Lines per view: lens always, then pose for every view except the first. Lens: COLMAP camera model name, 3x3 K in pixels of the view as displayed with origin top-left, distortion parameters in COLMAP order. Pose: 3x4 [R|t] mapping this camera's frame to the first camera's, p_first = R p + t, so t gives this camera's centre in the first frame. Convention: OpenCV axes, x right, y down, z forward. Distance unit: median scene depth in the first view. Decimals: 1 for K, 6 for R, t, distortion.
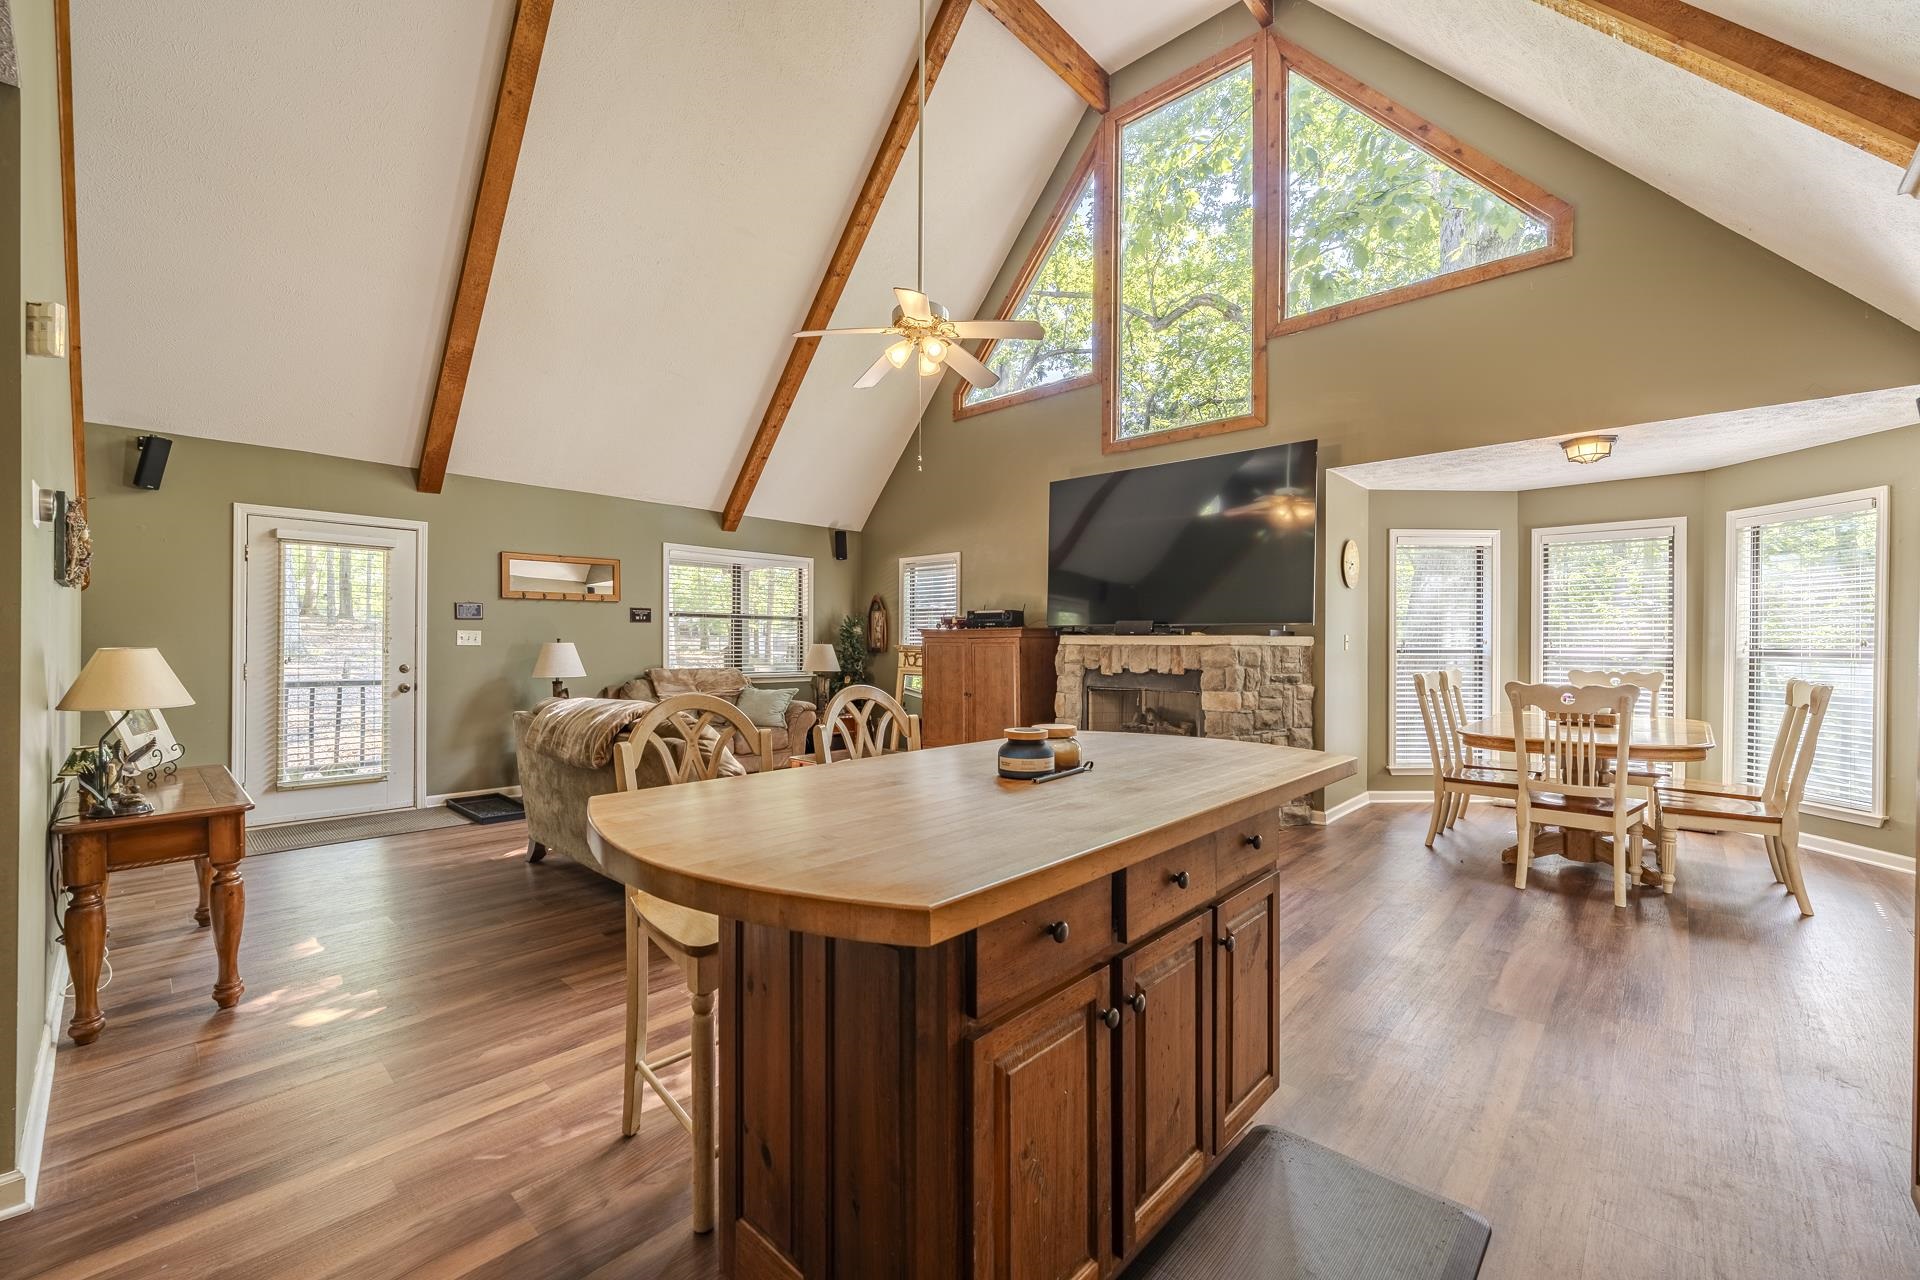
lens RADIAL K [[770.8, 0, 958.6], [0, 770.8, 643.3], [0, 0, 1]] dist [0.000311, -0.000149]
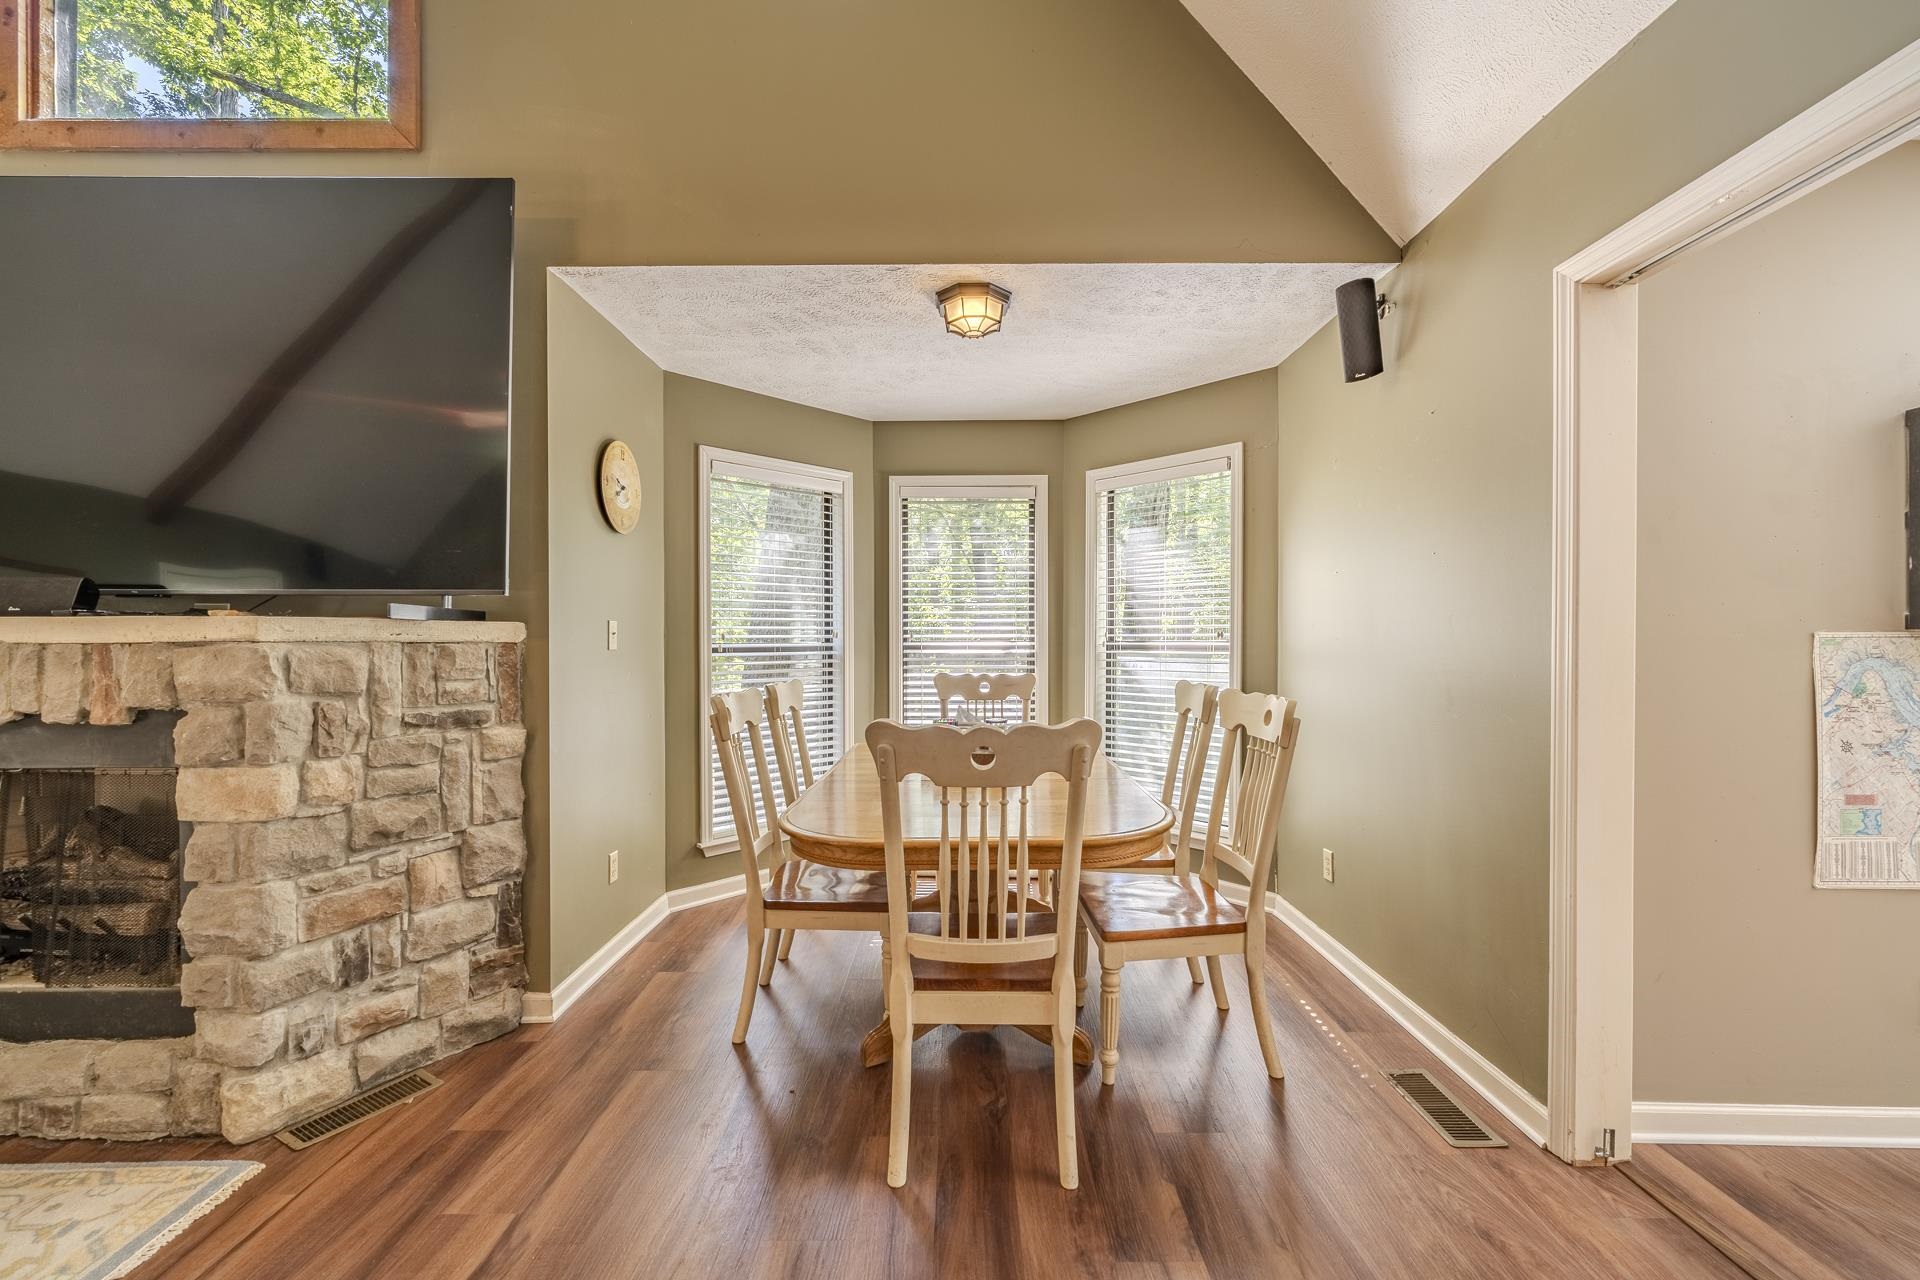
lens RADIAL K [[796.2, 0, 957.8], [0, 796.2, 642.1], [0, 0, 1]] dist [0.000358, -0.000084]
pose [[0.735952, -0.007962, 0.676987, 0.307508], [0.006359, 0.999968, 0.004847, 0.002433], [-0.677004, 0.000738, 0.735979, 0.439474]]
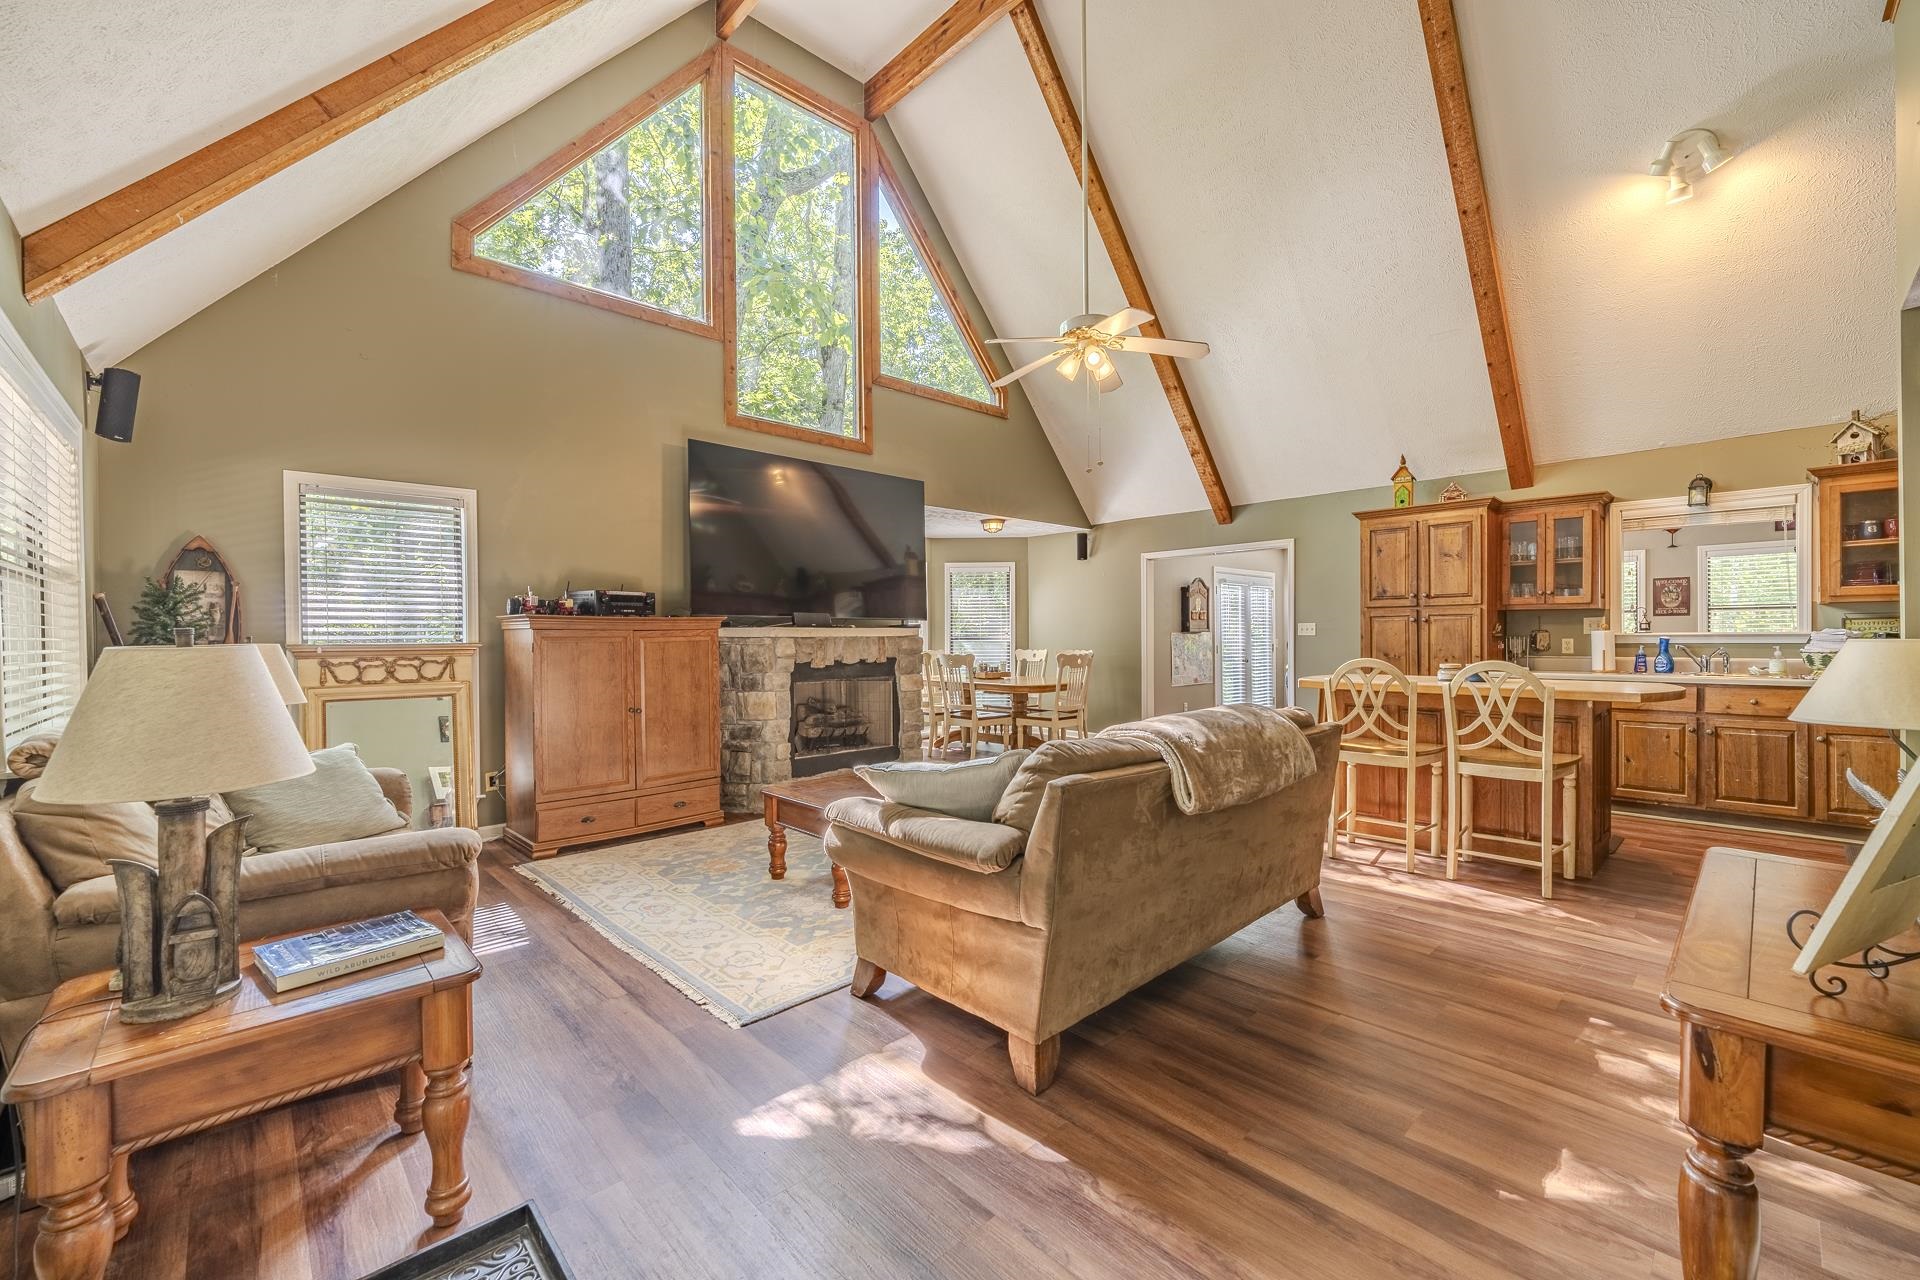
lens RADIAL K [[770.8, 0, 958.6], [0, 770.8, 643.3], [0, 0, 1]] dist [0.000311, -0.000149]
pose [[0.065927, -0.015560, 0.997703, -0.785081], [0.007922, 0.999855, 0.015070, -0.003583], [-0.997793, 0.006910, 0.066041, 0.770549]]
